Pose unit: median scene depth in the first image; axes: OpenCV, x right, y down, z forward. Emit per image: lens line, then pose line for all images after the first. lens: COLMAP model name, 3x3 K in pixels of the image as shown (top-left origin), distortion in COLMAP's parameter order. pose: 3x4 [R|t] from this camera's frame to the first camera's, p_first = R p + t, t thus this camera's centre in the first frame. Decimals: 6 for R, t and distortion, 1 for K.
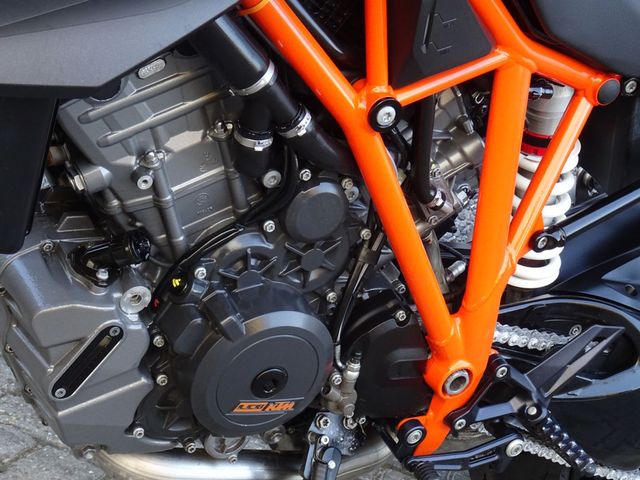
lens RADIAL K [[1152.8, 0, 320.0], [0, 1152.8, 240.0], [0, 0, 1]] dist [-0.004563, -0.001185]
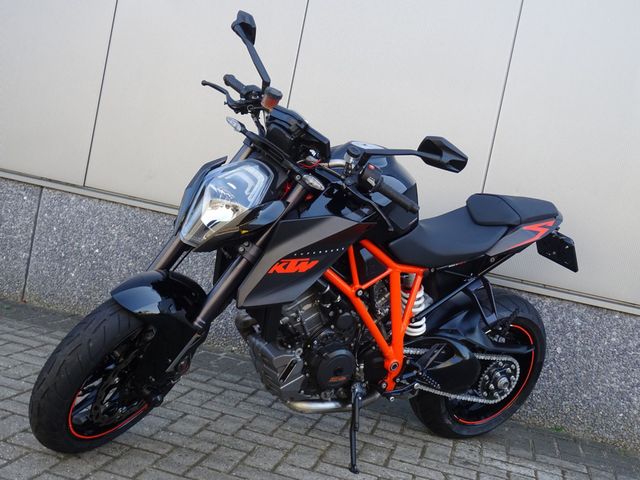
lens RADIAL K [[766.0, 0, 320.0], [0, 766.0, 240.0], [0, 0, 1]] dist [0.002728, 0.000699]
pose [[0.990236, -0.139206, -0.007313, -0.025658], [0.137246, 0.982789, -0.123646, 0.011274], [0.024399, 0.121436, 0.992299, -1.314224]]
